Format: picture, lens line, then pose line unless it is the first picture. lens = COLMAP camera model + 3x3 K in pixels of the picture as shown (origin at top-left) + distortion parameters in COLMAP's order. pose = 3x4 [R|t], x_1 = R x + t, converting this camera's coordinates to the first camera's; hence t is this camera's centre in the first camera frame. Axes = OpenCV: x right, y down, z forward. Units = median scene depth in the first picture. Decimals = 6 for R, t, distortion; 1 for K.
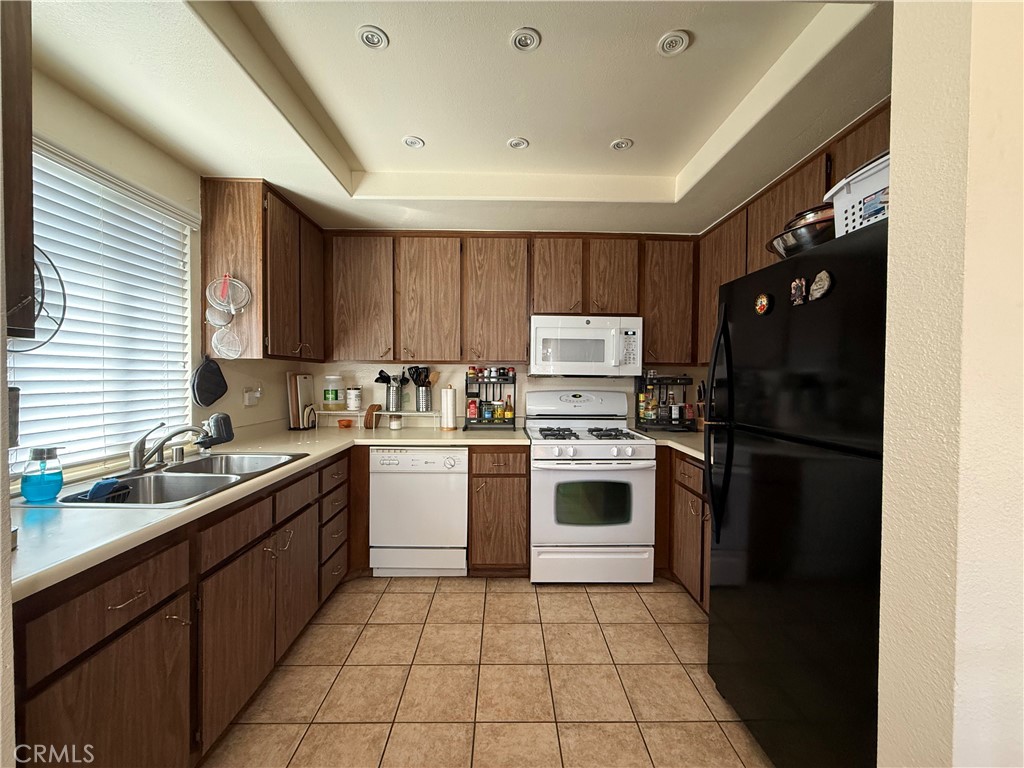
lens RADIAL K [[406.9, 0, 509.3], [0, 406.9, 383.1], [0, 0, 1]] dist [0.001023, -0.000122]
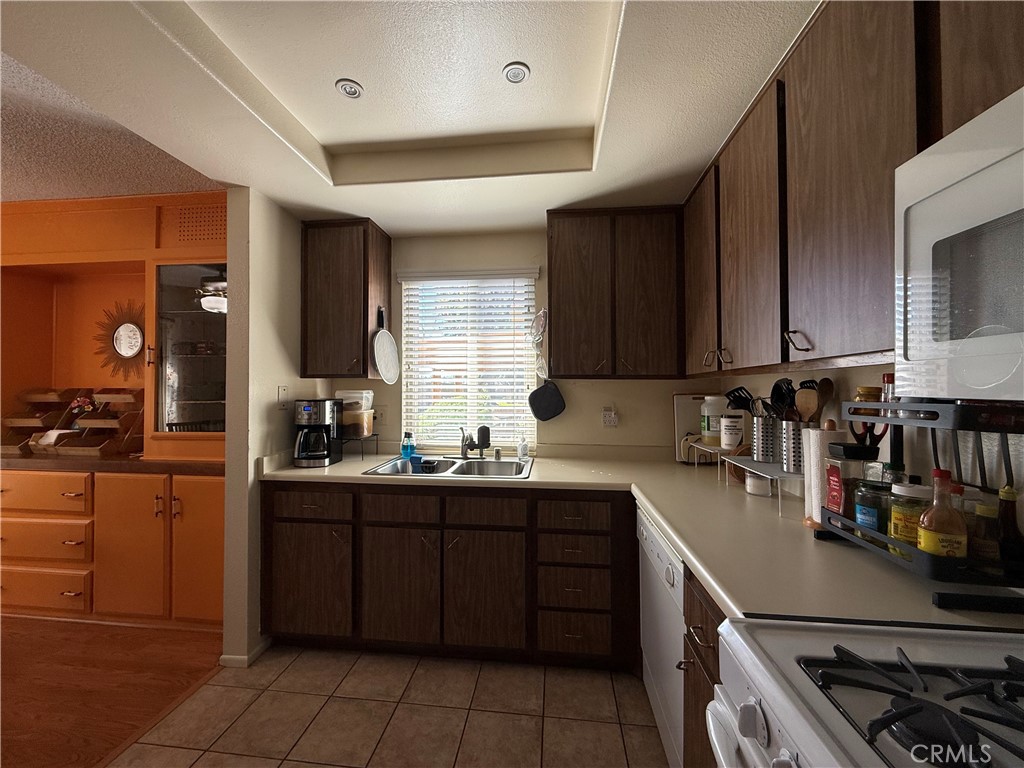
lens RADIAL K [[414.3, 0, 512.0], [0, 414.3, 384.0], [0, 0, 1]] dist [-0.000310, -0.000203]
pose [[-0.135299, -0.021996, -0.990561, 0.481279], [-0.019899, 0.999612, -0.019479, -0.027536], [0.990605, 0.017076, -0.135684, 1.096104]]
